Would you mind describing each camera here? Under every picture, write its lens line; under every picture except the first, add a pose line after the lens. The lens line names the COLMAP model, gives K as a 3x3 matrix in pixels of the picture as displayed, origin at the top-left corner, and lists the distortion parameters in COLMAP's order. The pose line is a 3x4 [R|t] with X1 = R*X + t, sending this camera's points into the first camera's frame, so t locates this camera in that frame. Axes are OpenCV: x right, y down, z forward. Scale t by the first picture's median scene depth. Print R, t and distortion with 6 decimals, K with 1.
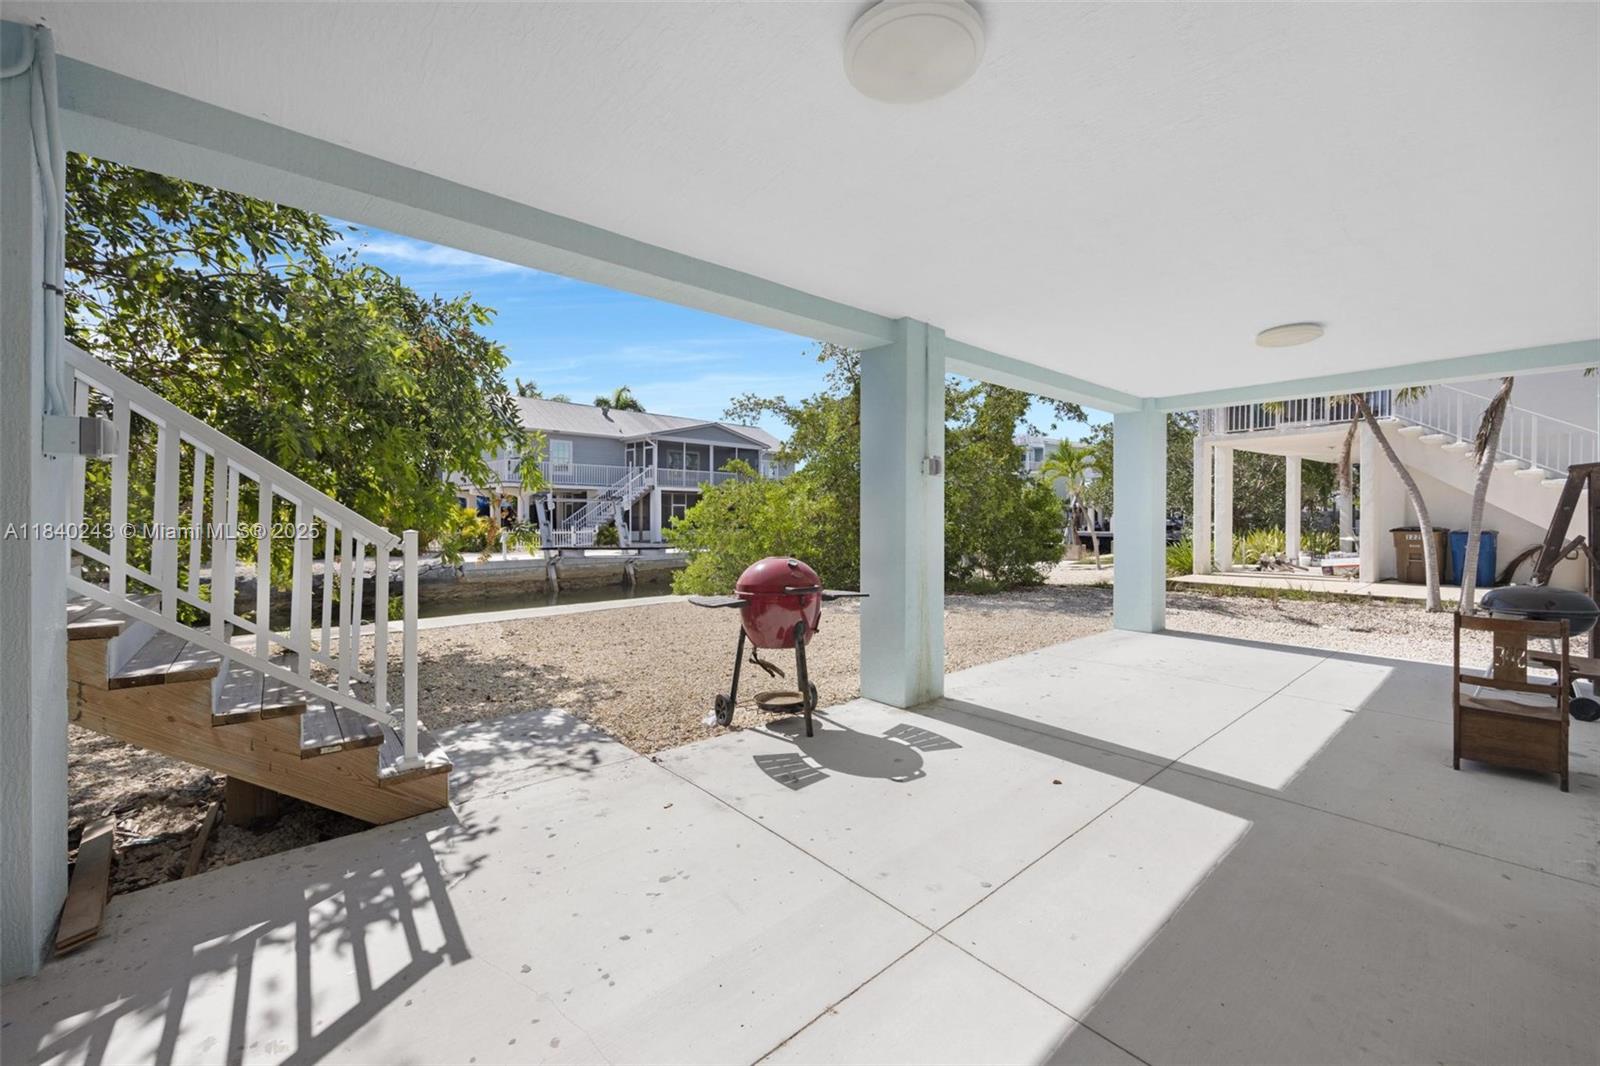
lens RADIAL K [[620.1, 0, 800.0], [0, 620.1, 533.0], [0, 0, 1]] dist [-0.000223, -0.000018]
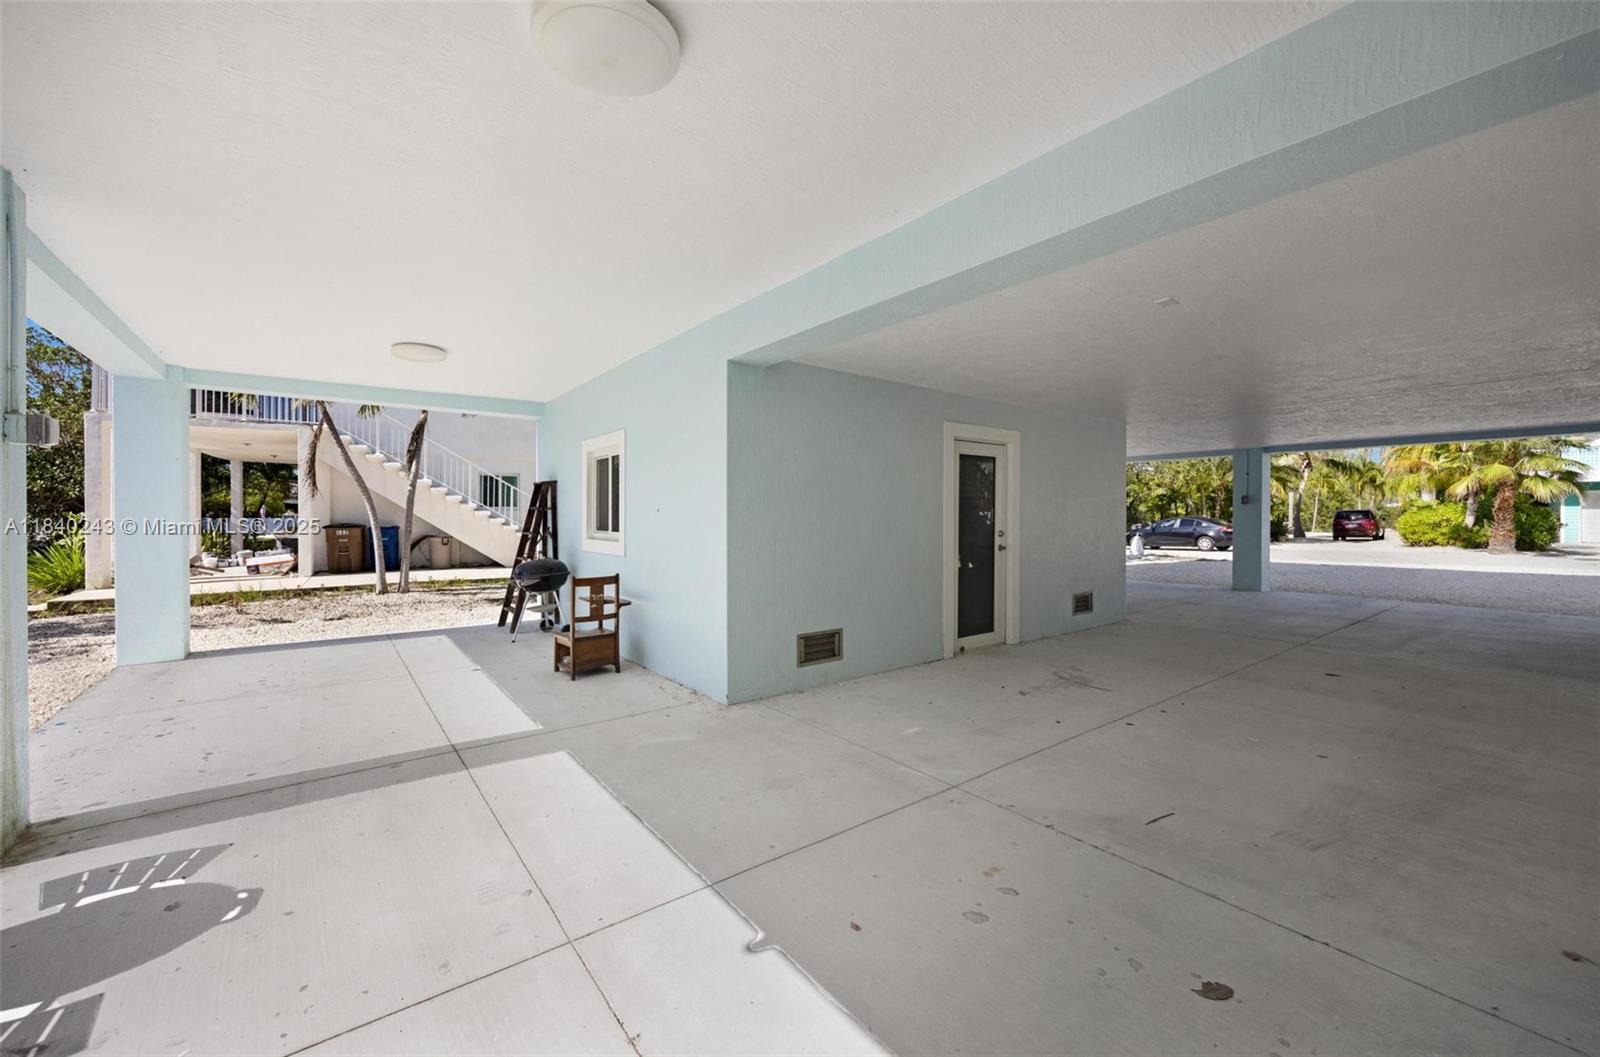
lens RADIAL K [[630.4, 0, 800.0], [0, 630.4, 528.5], [0, 0, 1]] dist [-0.000009, 0.000047]
pose [[0.063180, -0.022417, 0.997750, -0.148799], [0.027050, 0.999419, 0.020741, -0.002765], [-0.997635, 0.025679, 0.063750, 0.114152]]
